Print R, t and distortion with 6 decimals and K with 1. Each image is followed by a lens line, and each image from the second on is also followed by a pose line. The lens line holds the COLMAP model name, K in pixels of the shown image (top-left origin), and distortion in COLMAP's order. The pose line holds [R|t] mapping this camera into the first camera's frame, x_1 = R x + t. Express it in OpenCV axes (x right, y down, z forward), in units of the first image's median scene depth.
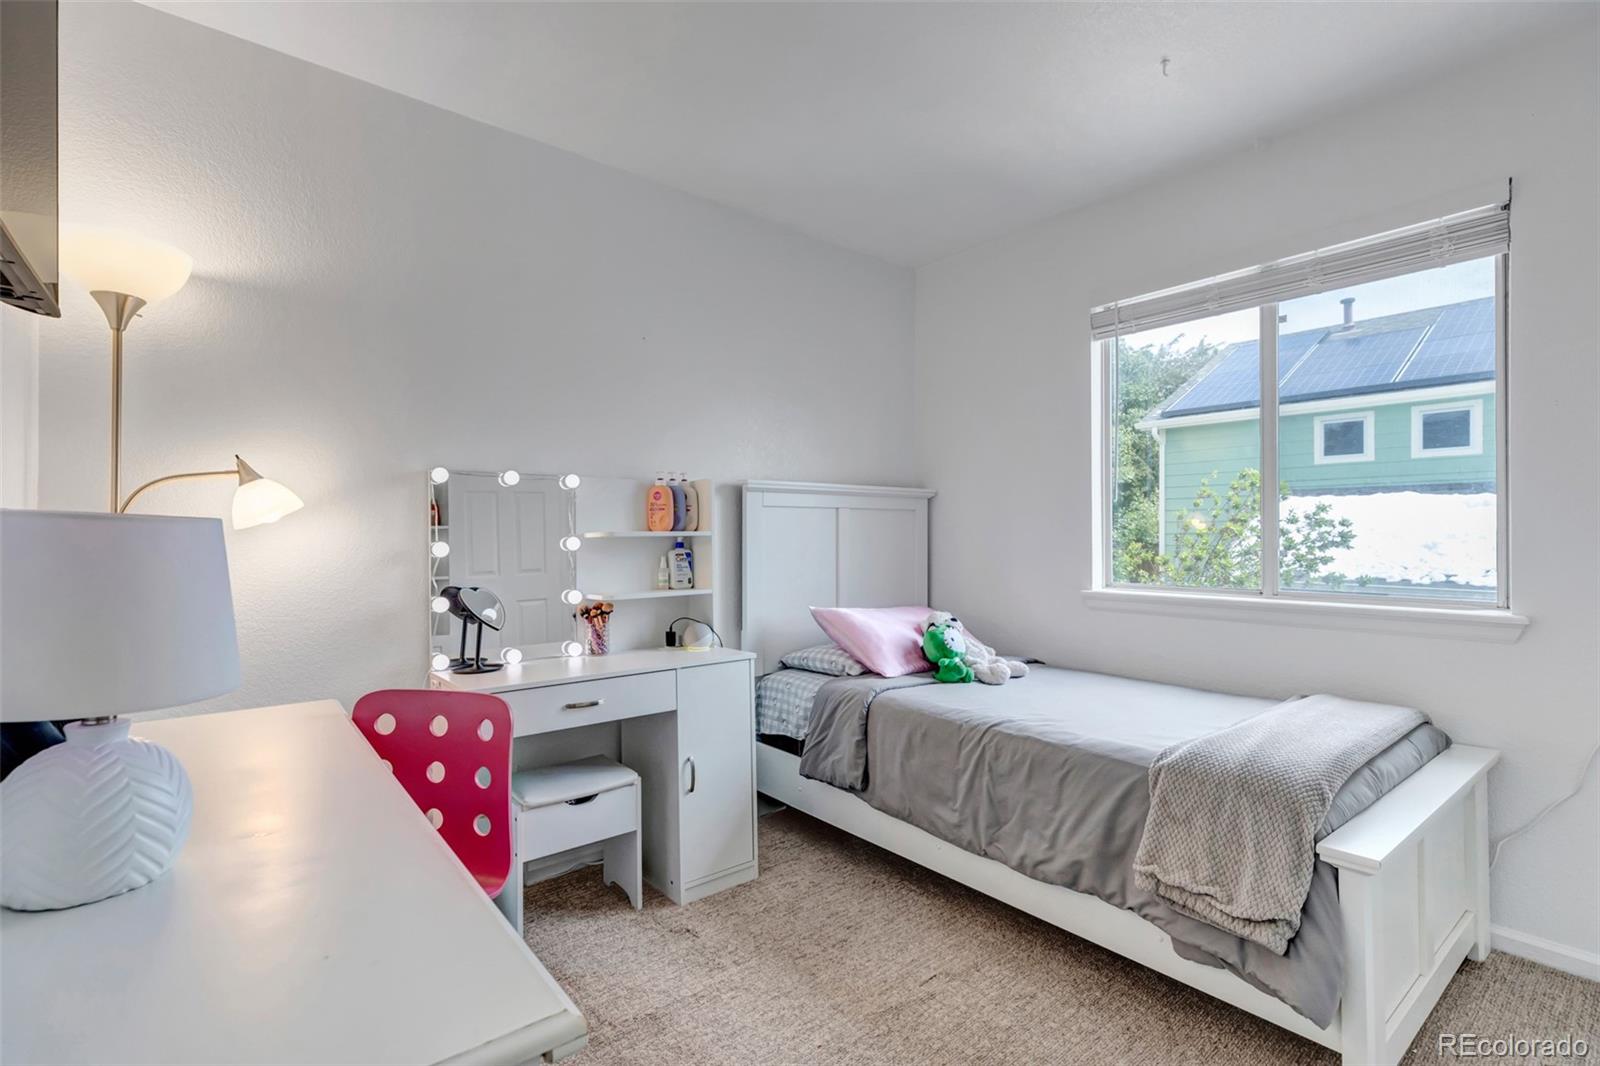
lens RADIAL K [[703.3, 0, 810.9], [0, 703.3, 531.3], [0, 0, 1]] dist [0.003120, -0.000592]
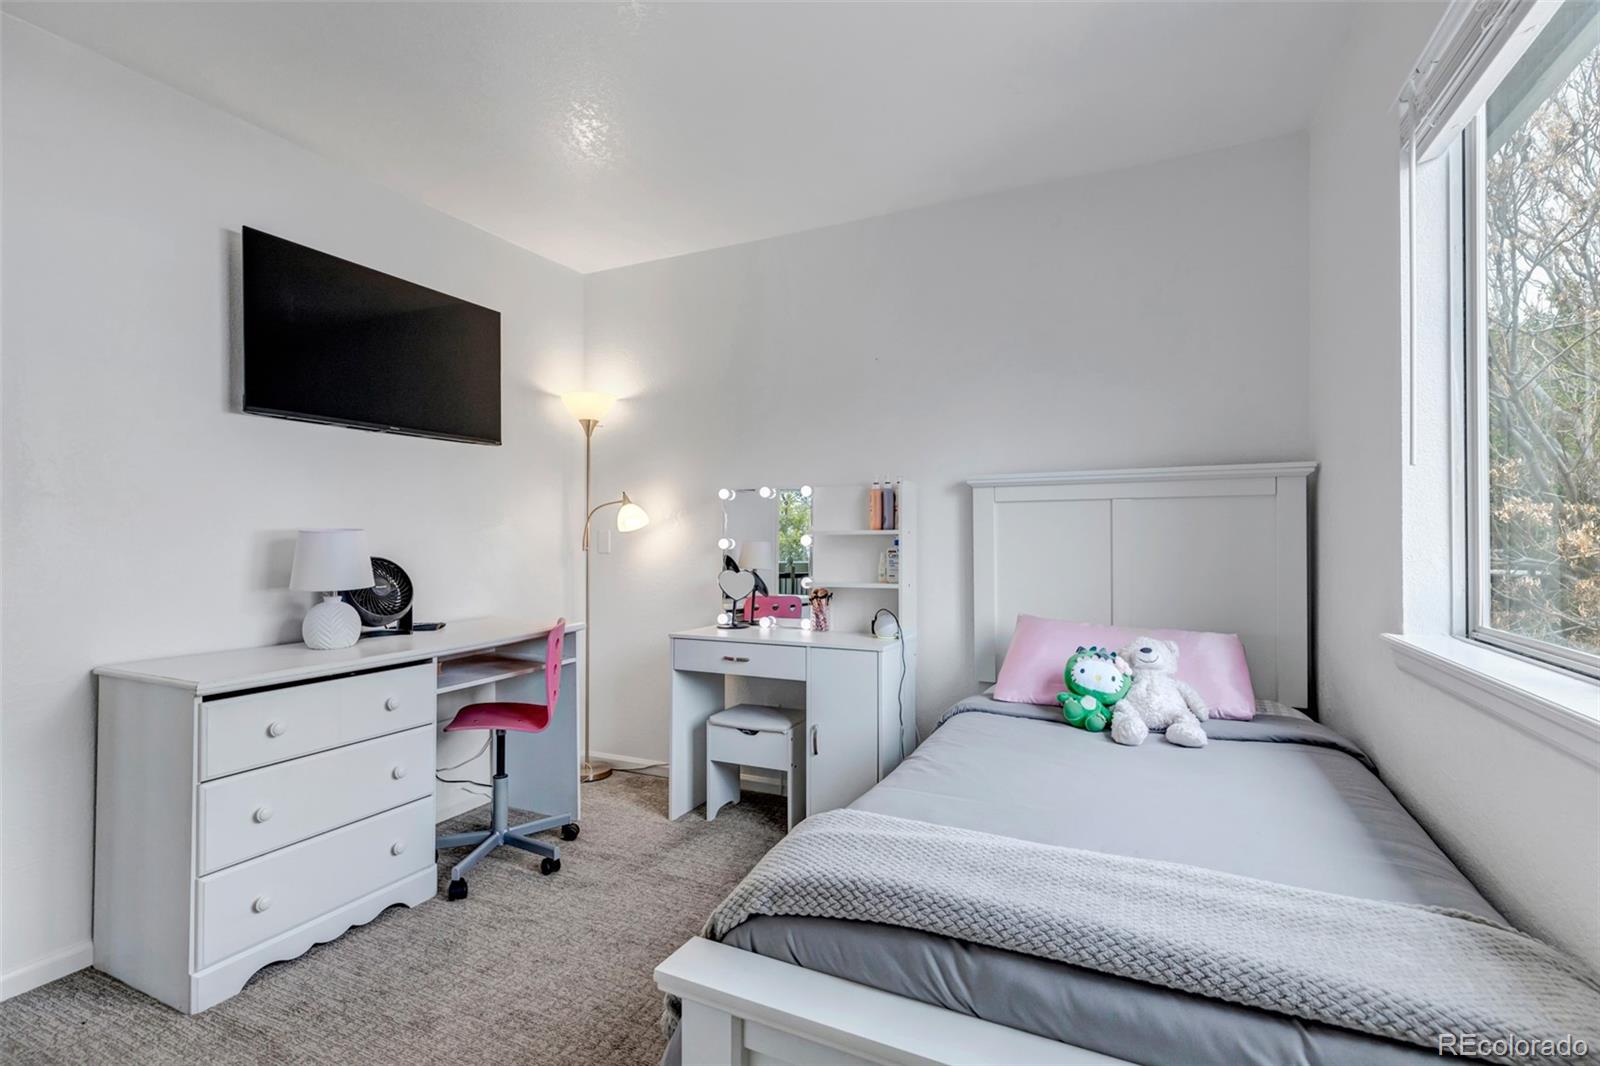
lens RADIAL K [[703.3, 0, 810.9], [0, 703.3, 531.3], [0, 0, 1]] dist [0.003120, -0.000592]
pose [[0.461903, -0.005854, -0.886911, 0.770349], [0.007687, 0.999967, -0.002596, 0.004240], [0.886897, -0.005619, 0.461933, 0.411702]]
